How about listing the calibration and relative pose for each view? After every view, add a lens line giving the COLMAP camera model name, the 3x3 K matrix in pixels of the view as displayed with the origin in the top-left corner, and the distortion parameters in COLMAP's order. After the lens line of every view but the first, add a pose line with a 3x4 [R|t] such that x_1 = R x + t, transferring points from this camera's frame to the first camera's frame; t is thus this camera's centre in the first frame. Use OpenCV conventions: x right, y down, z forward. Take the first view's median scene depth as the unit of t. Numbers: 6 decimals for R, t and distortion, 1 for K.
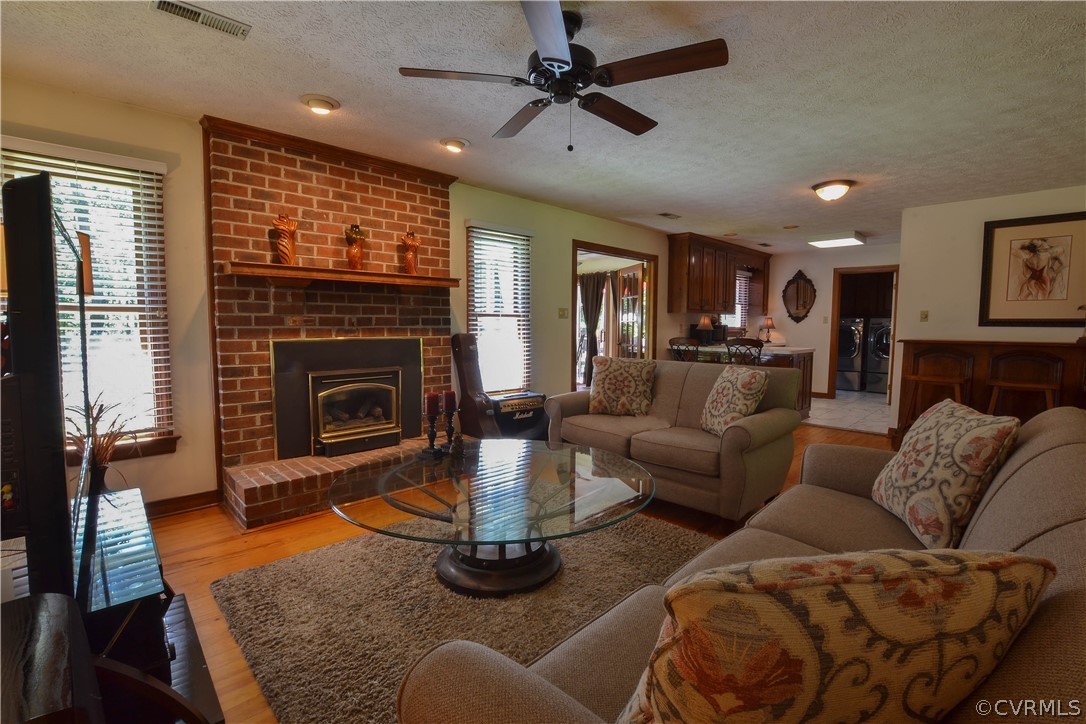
lens RADIAL K [[493.9, 0, 543.0], [0, 493.9, 362.0], [0, 0, 1]] dist [-0.000368, 0.000012]
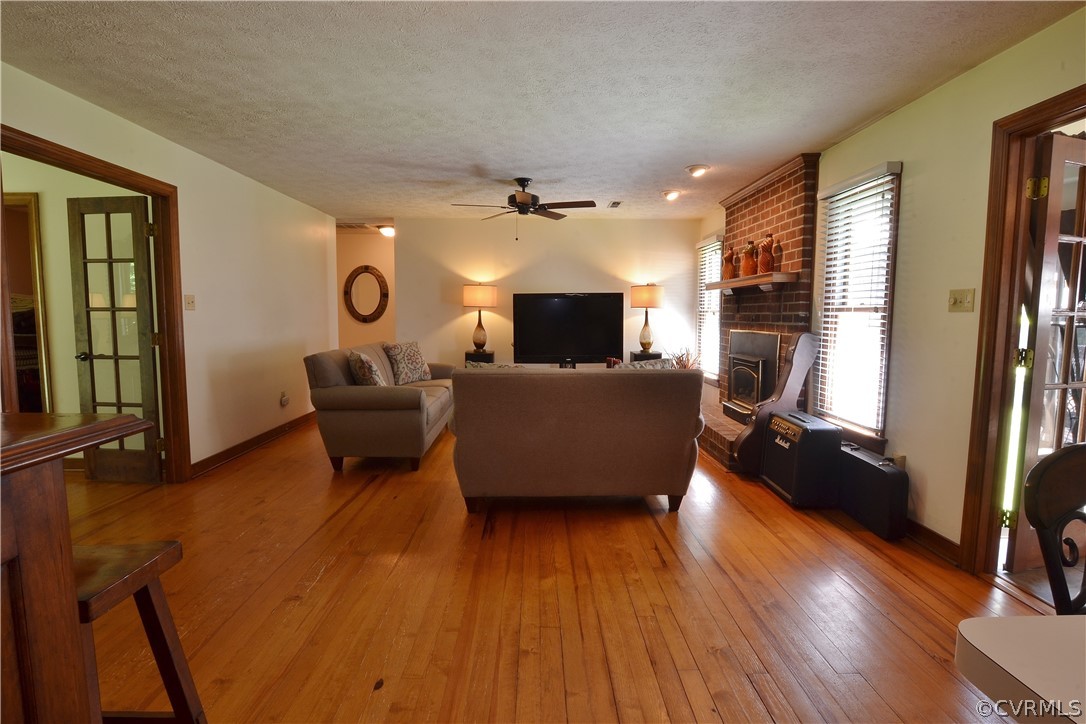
lens RADIAL K [[537.7, 0, 543.0], [0, 537.7, 362.0], [0, 0, 1]] dist [-0.024437, -0.000045]
pose [[-0.675015, 0.051708, -0.735990, 0.891470], [-0.074717, 0.987622, 0.137914, -0.109599], [0.734011, 0.148084, -0.662796, 1.406929]]
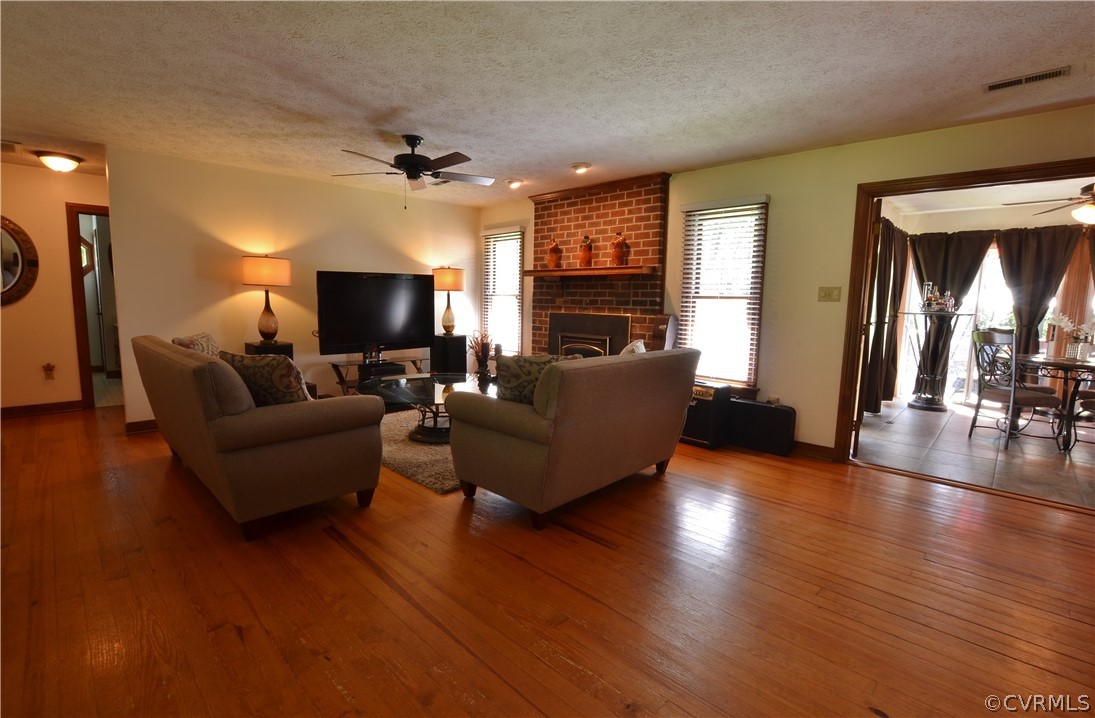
lens RADIAL K [[491.7, 0, 547.5], [0, 491.7, 359.0], [0, 0, 1]] dist [-0.029666, -0.000117]
pose [[0.032259, 0.108820, -0.993538, 0.991218], [-0.102554, 0.989169, 0.105012, -0.051524], [0.994204, 0.098504, 0.043069, 0.772251]]
